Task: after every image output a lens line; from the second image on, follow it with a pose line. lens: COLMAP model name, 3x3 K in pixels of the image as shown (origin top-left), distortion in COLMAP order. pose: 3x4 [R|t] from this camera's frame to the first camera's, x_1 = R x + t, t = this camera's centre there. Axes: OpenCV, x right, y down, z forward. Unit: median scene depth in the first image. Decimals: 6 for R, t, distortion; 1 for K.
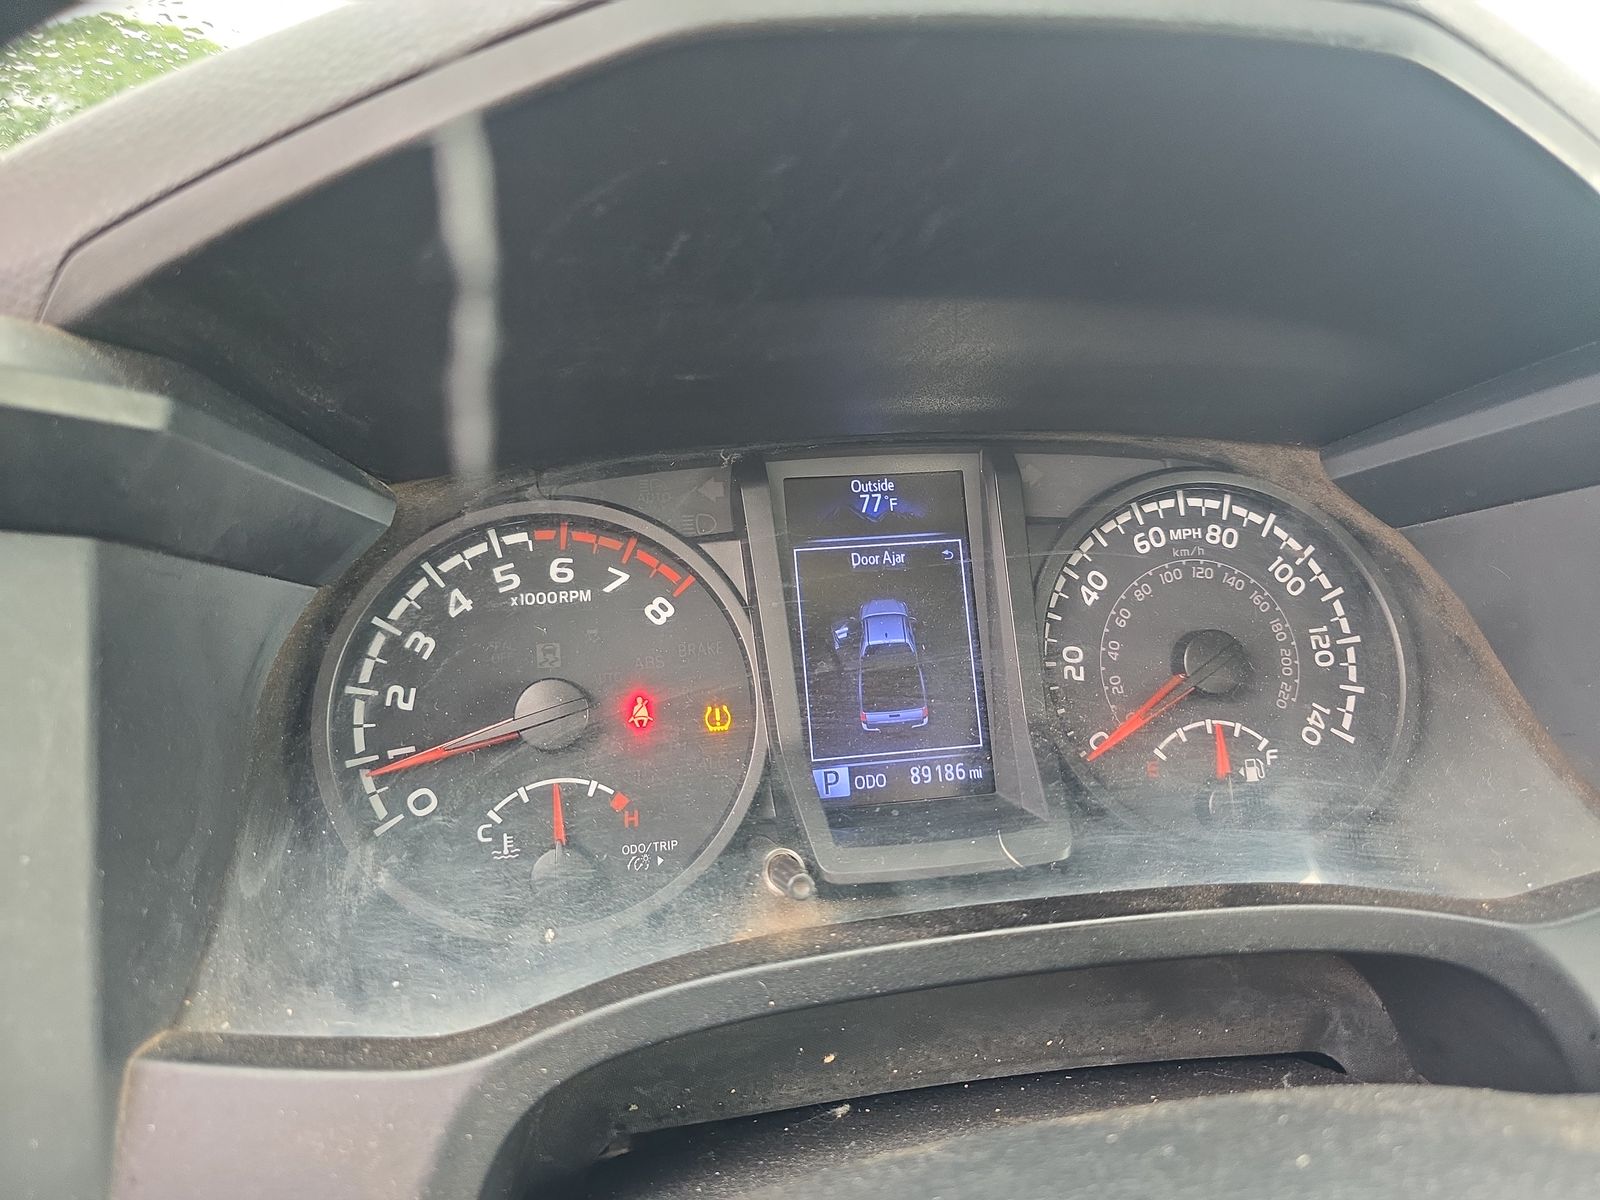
lens RADIAL K [[1077.3, 0, 794.4], [0, 1077.3, 601.4], [0, 0, 1]] dist [0.003276, -0.002714]
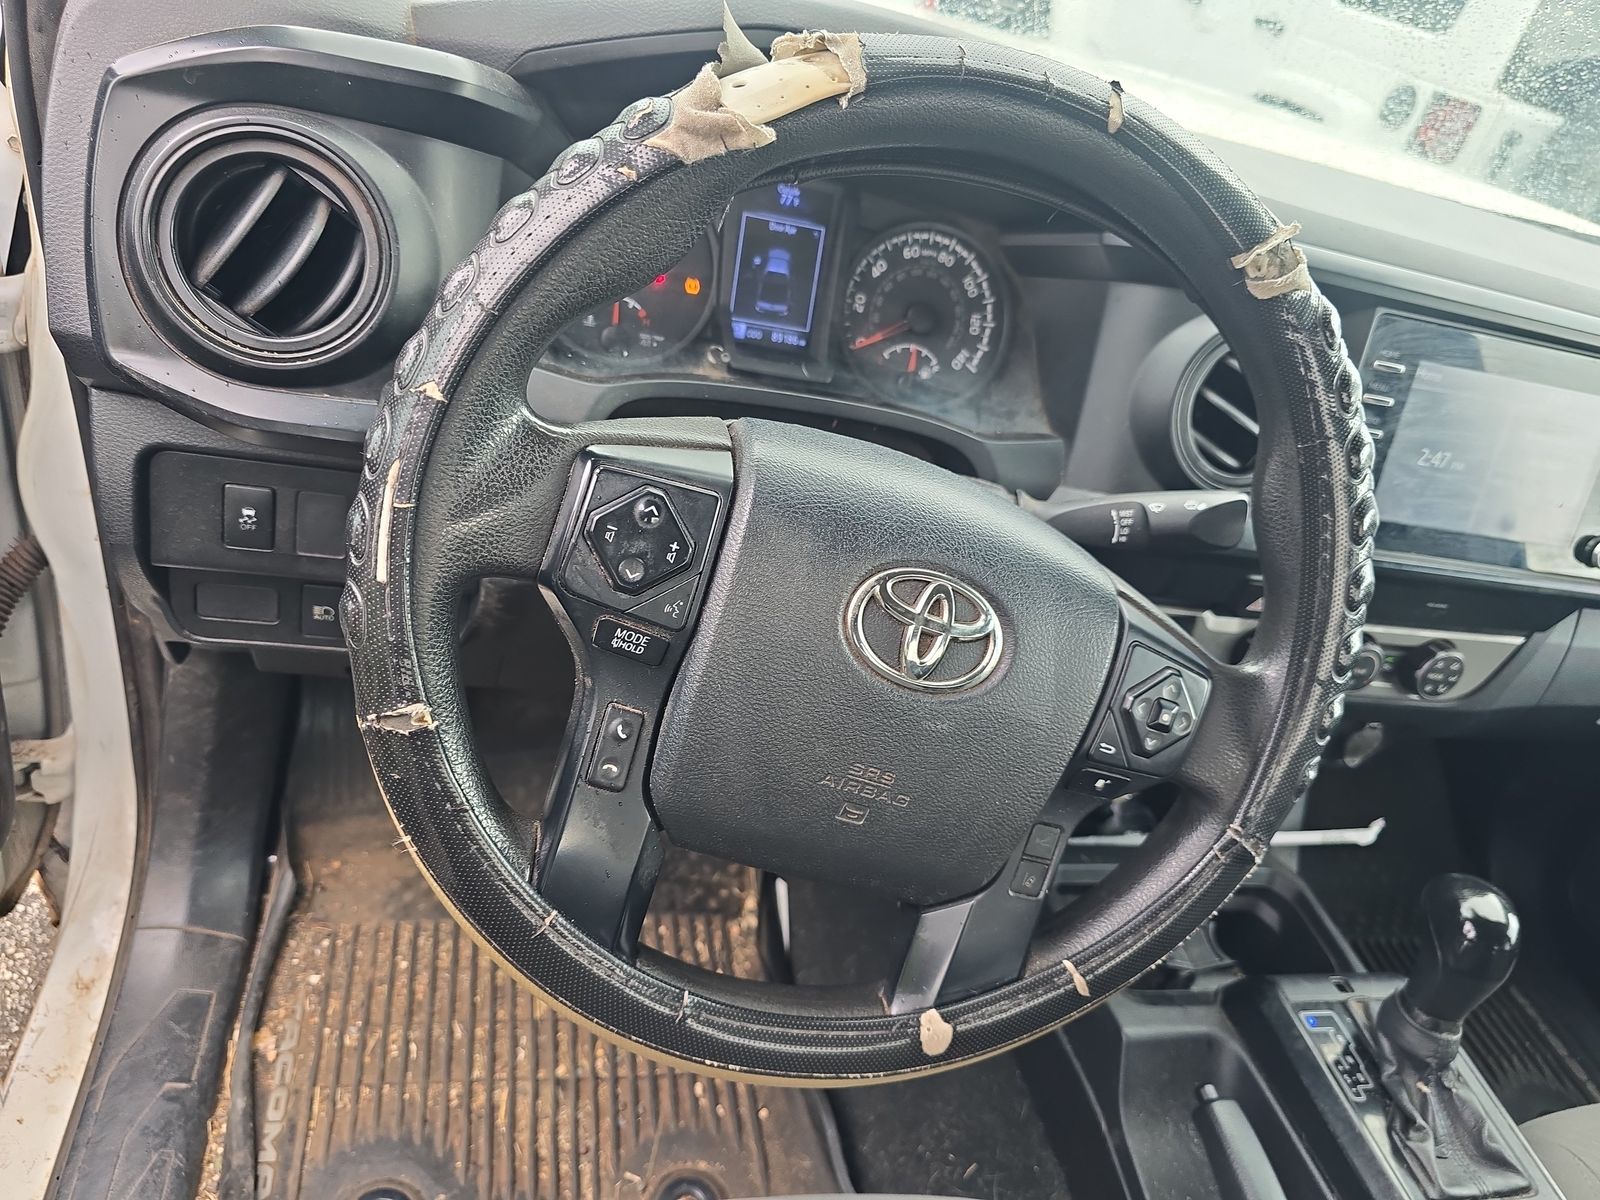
lens RADIAL K [[1077.3, 0, 791.3], [0, 1077.3, 609.7], [0, 0, 1]] dist [0.003276, -0.002714]
pose [[0.963185, 0.196641, 0.183321, -0.137999], [-0.249047, 0.909448, 0.332986, -0.064484], [-0.101242, -0.366383, 0.924940, -1.151732]]
